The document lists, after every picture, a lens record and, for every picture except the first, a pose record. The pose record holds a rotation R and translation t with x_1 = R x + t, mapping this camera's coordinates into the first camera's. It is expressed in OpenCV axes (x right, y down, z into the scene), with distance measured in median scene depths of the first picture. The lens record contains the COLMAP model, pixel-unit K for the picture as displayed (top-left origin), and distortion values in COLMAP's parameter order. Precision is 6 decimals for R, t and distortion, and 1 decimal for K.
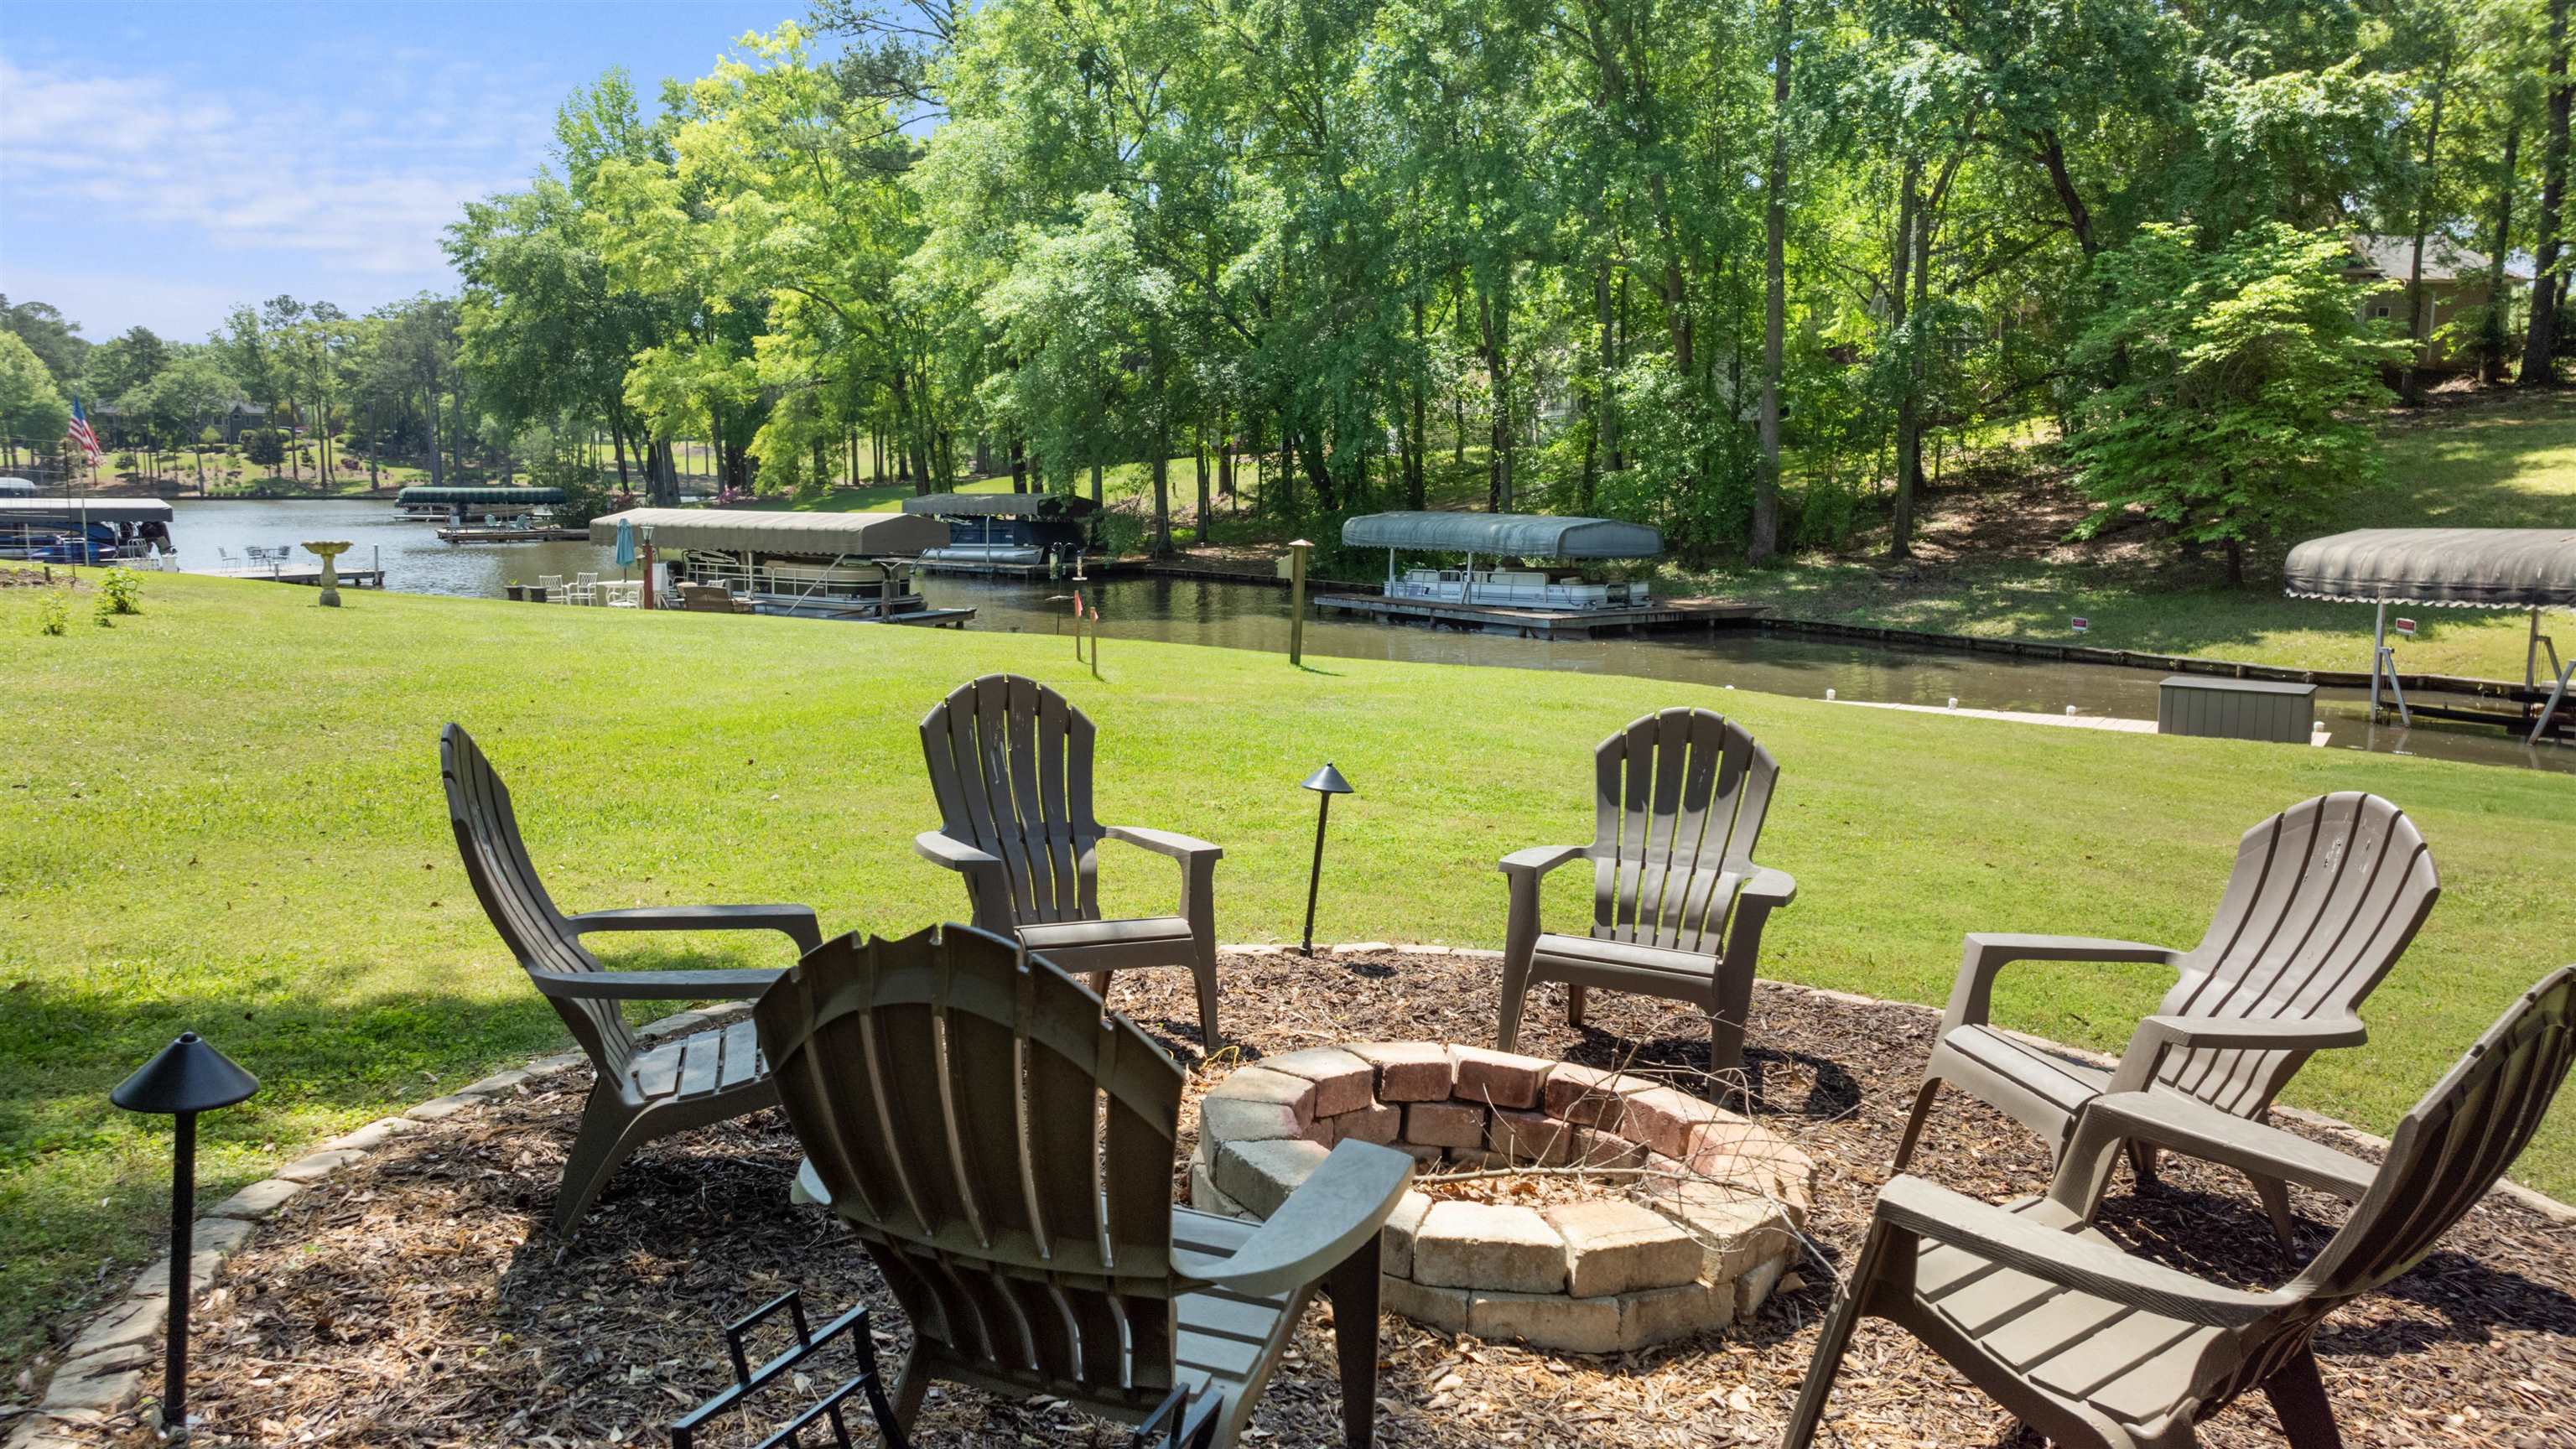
lens RADIAL K [[1804.3, 0, 1288.0], [0, 1804.3, 724.5], [0, 0, 1]] dist [-0.045067, 0.073477]
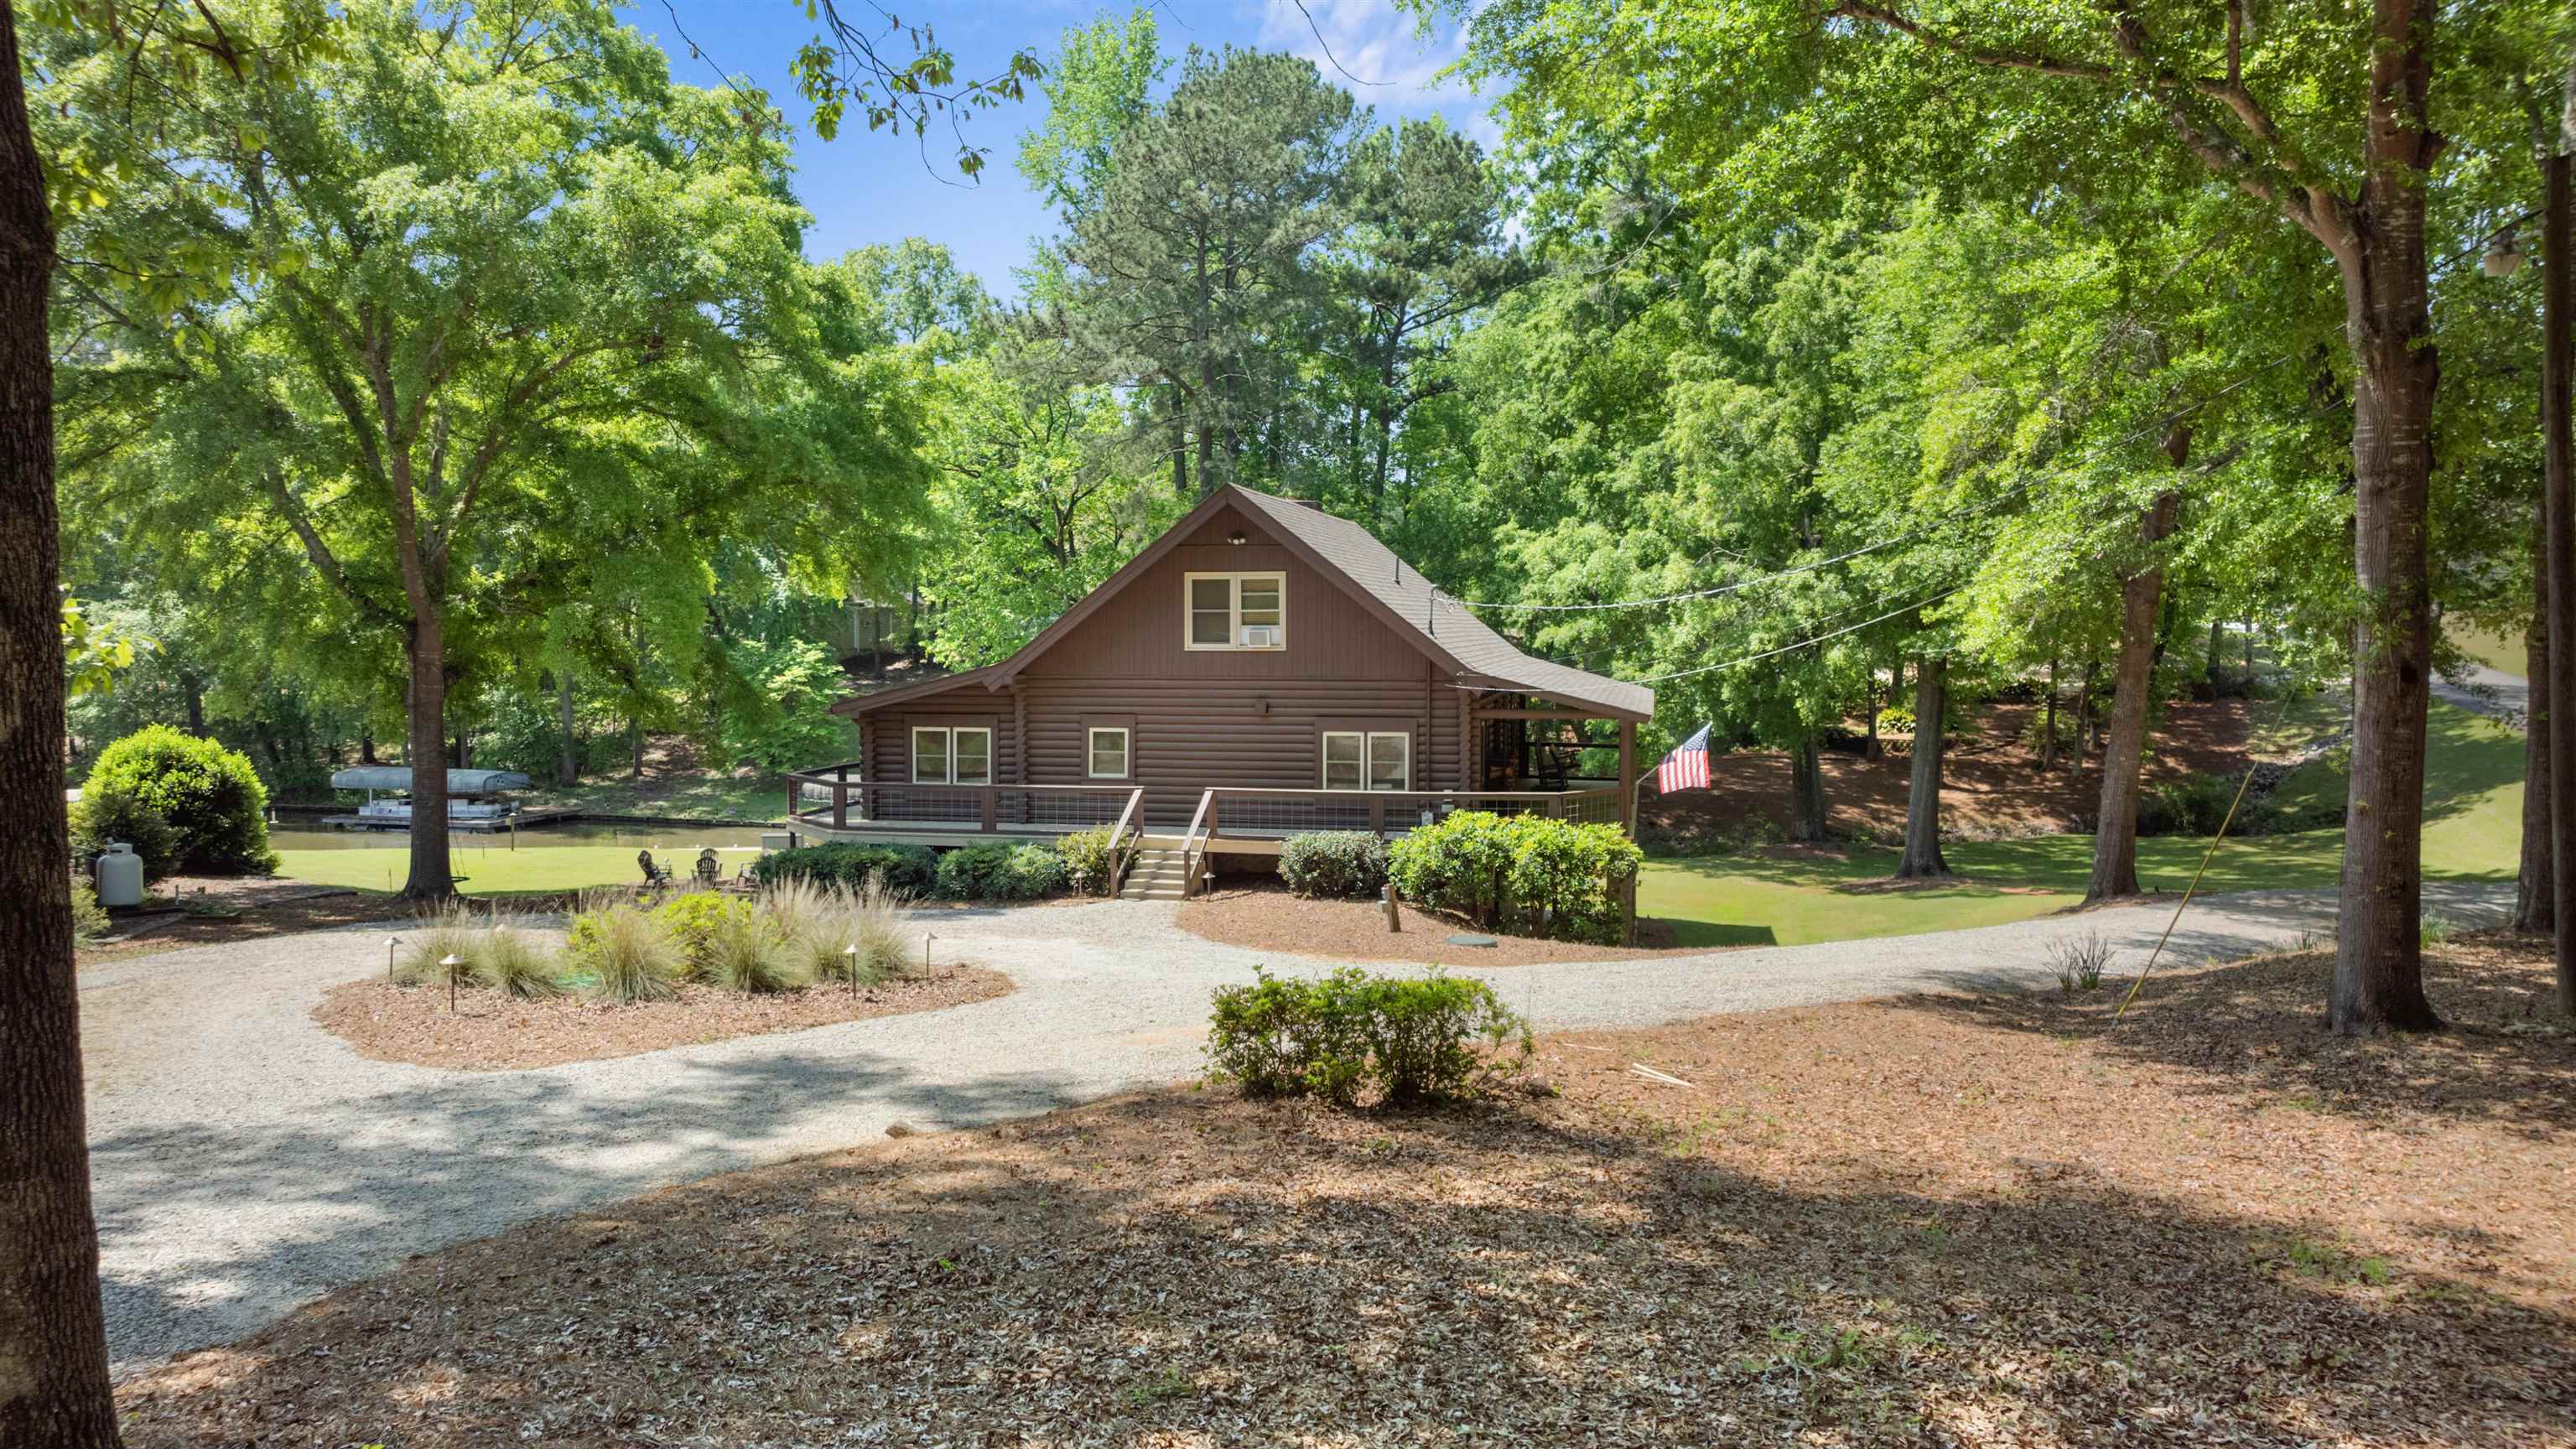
lens RADIAL K [[1806.4, 0, 1288.0], [0, 1806.4, 724.5], [0, 0, 1]] dist [-0.025919, 0.024690]
pose [[0.739616, -0.027890, 0.672451, -0.483876], [0.086999, 0.994720, -0.054431, 0.018267], [-0.667383, 0.098761, 0.738137, -0.994381]]
